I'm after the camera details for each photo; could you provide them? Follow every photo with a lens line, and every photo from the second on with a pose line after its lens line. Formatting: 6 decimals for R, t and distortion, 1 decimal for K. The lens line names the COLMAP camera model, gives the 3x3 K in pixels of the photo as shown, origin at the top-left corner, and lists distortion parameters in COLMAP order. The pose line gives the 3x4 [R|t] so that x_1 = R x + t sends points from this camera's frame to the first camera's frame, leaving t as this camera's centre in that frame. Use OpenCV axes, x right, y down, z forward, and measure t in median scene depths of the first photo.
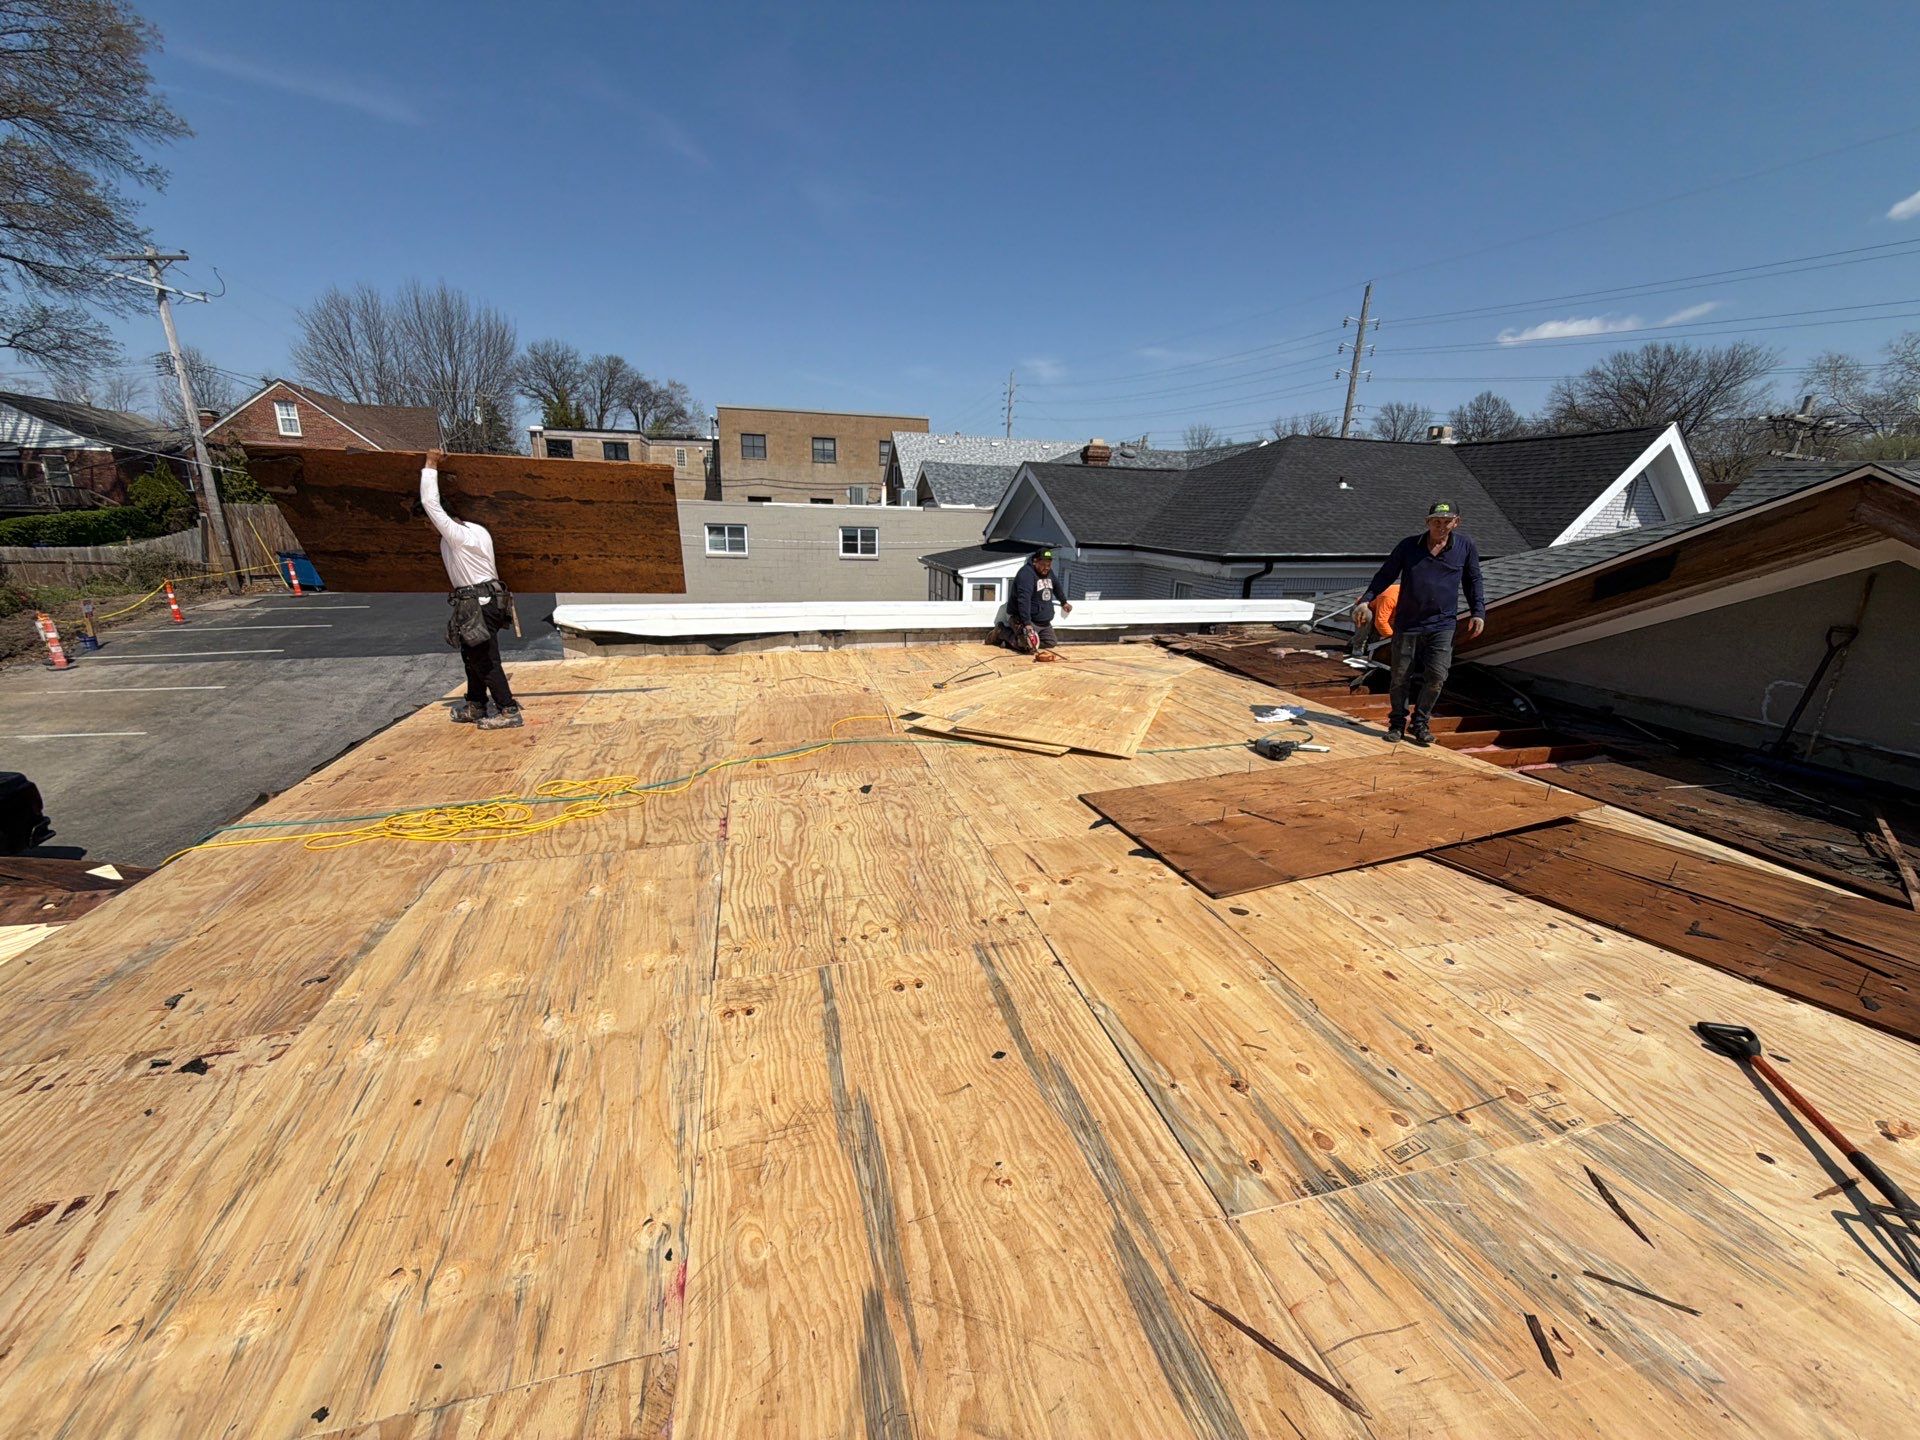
lens RADIAL K [[765.9, 0, 958.2], [0, 765.9, 722.5], [0, 0, 1]] dist [-0.002463, 0.000592]
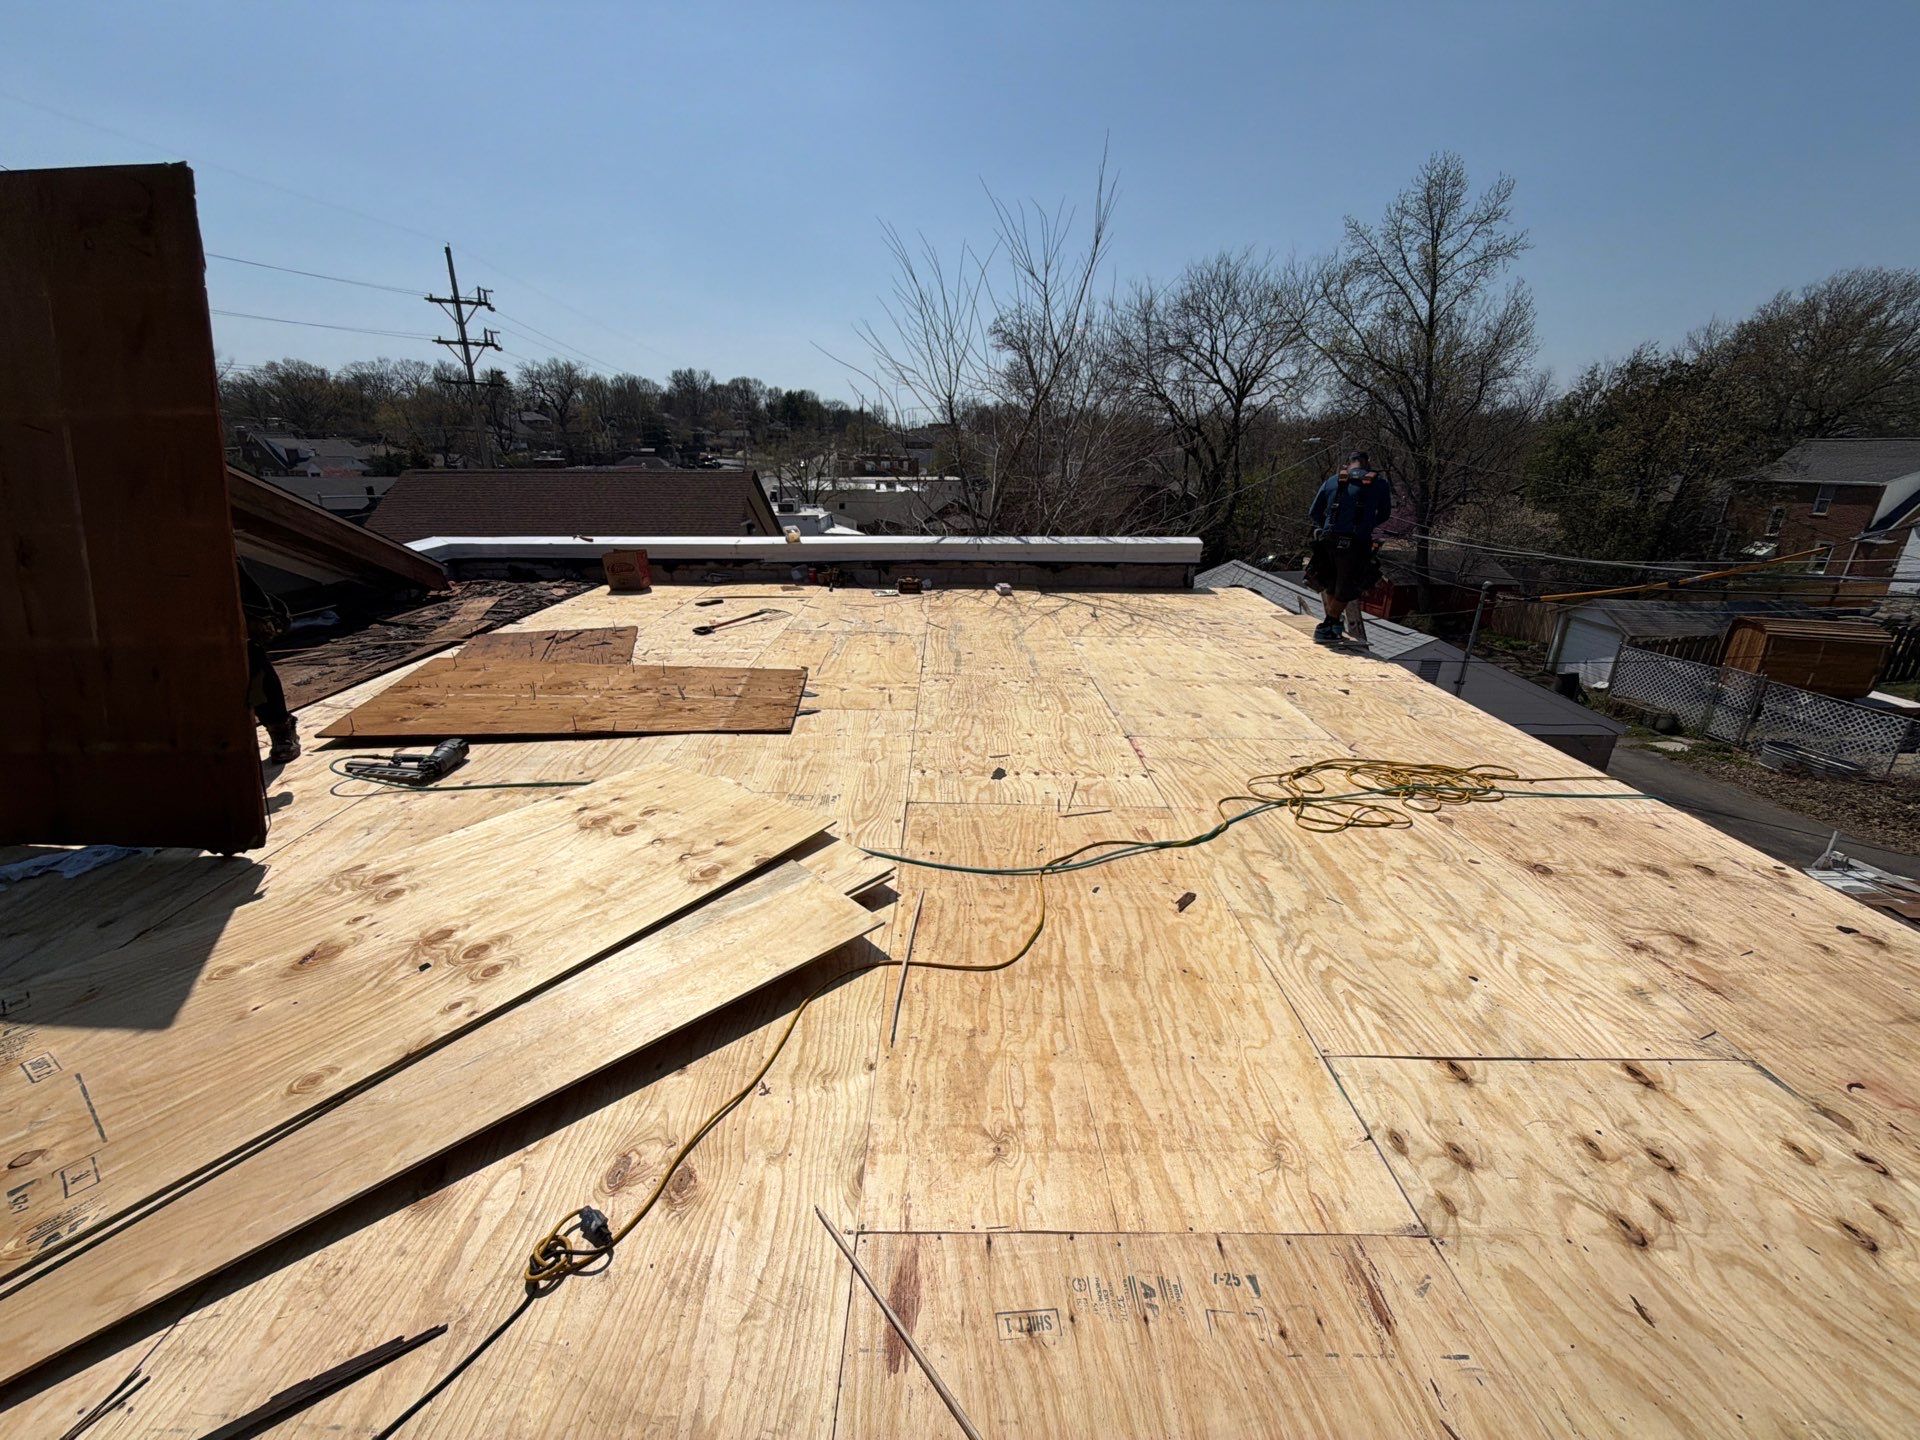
lens RADIAL K [[772.4, 0, 960.0], [0, 772.4, 720.0], [0, 0, 1]] dist [0.001793, -0.000957]
pose [[-0.971963, -0.108881, 0.208404, -0.073696], [0.032015, 0.816789, 0.576047, -0.135762], [-0.232942, 0.566569, -0.790403, 0.485480]]
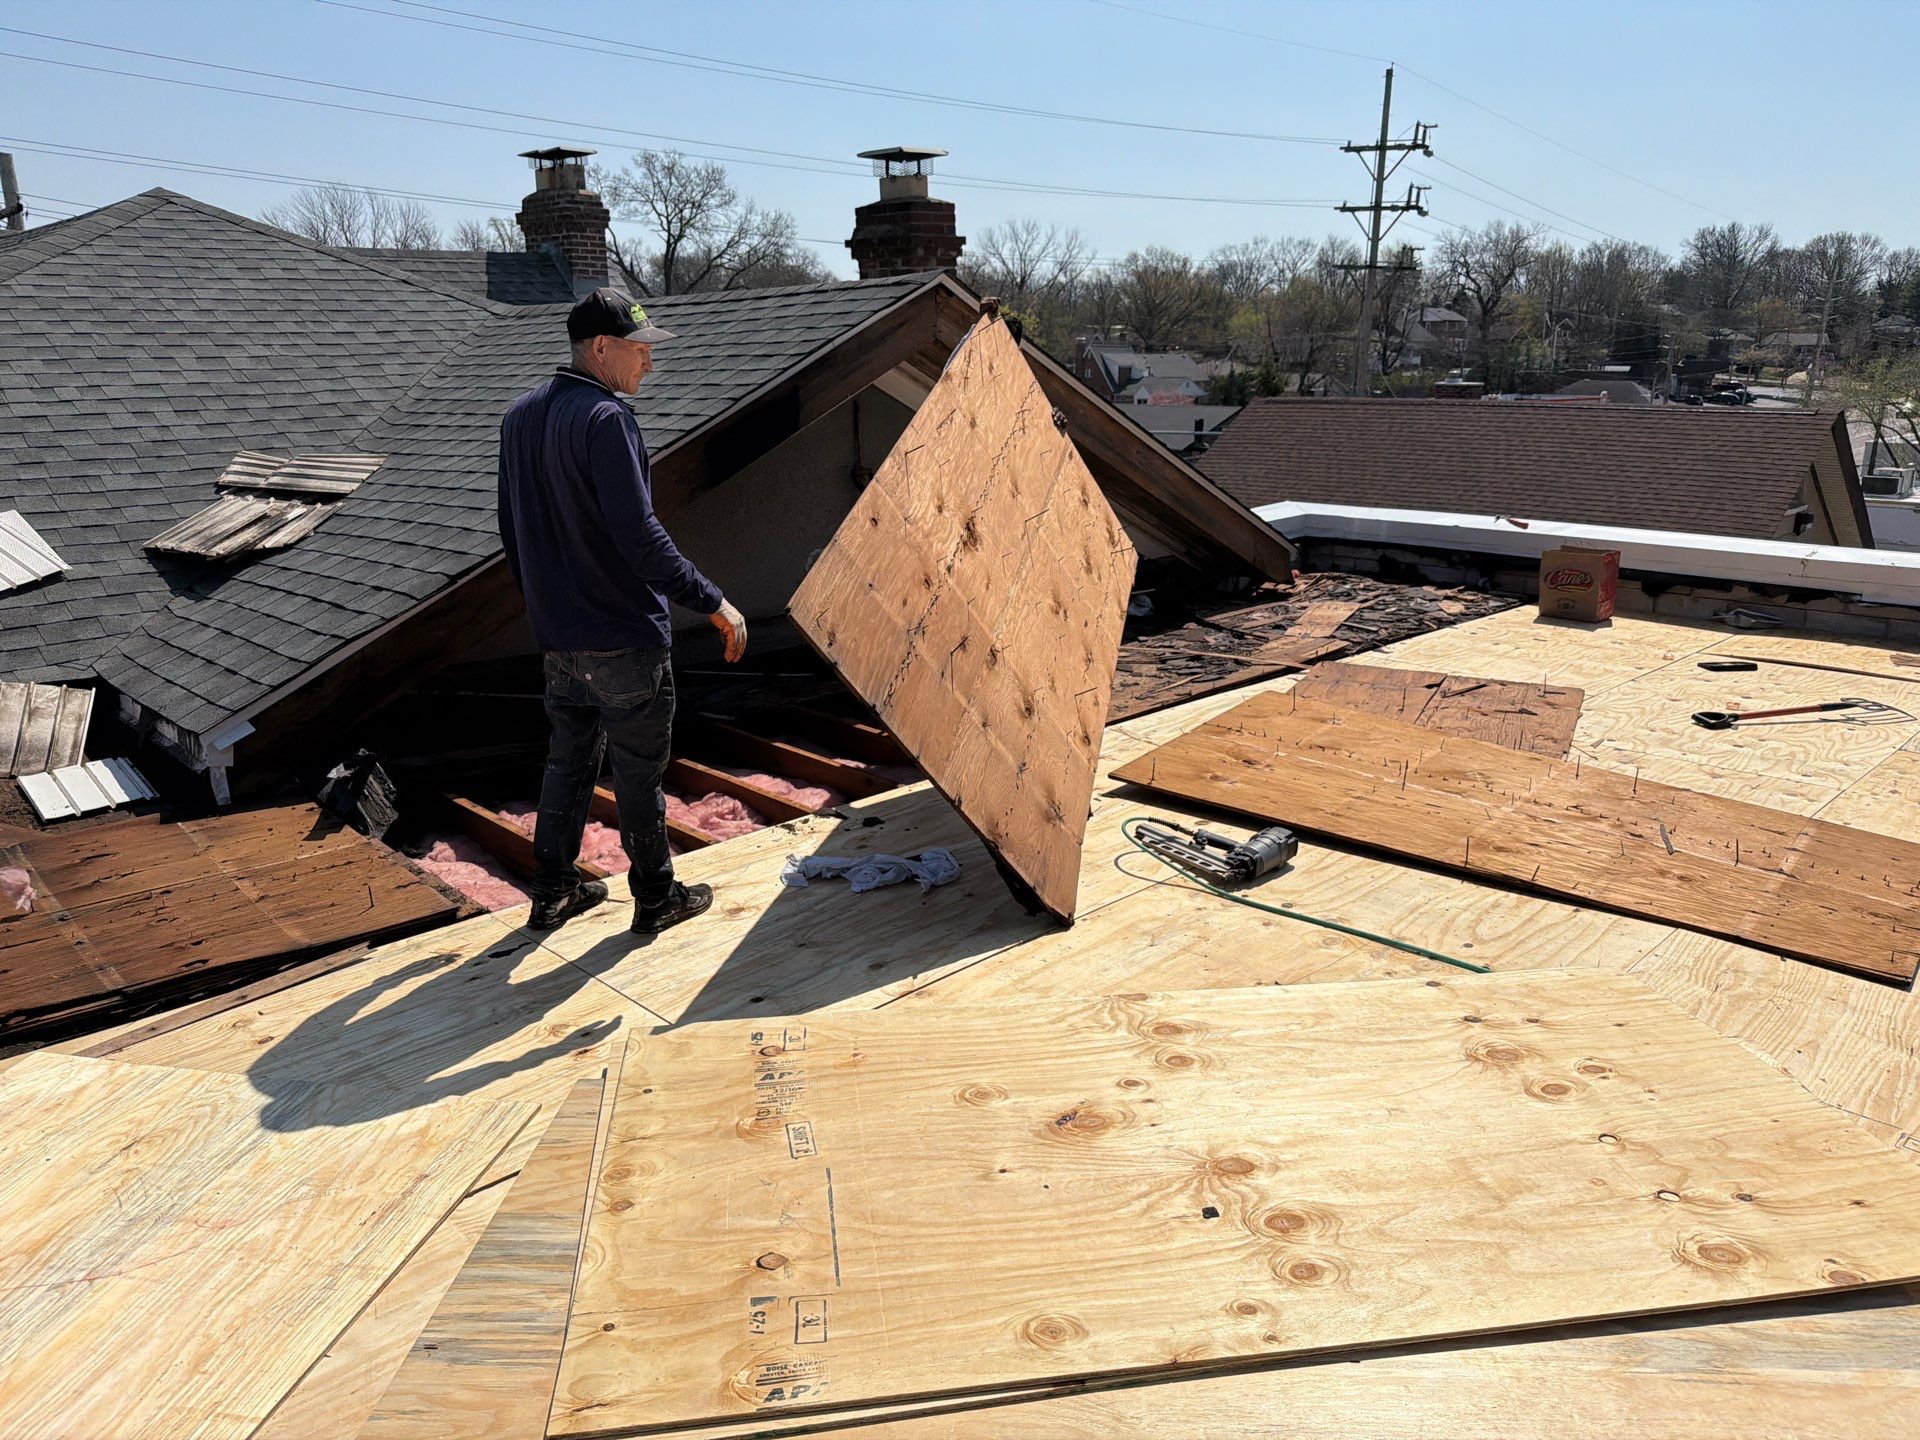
lens RADIAL K [[1345.1, 0, 960.0], [0, 1345.1, 720.0], [0, 0, 1]] dist [0.075157, -0.118205]
pose [[-0.508766, -0.253544, 0.822722, -0.049178], [0.213491, 0.888641, 0.405881, -0.137023], [-0.834013, 0.382143, -0.397981, 0.484730]]
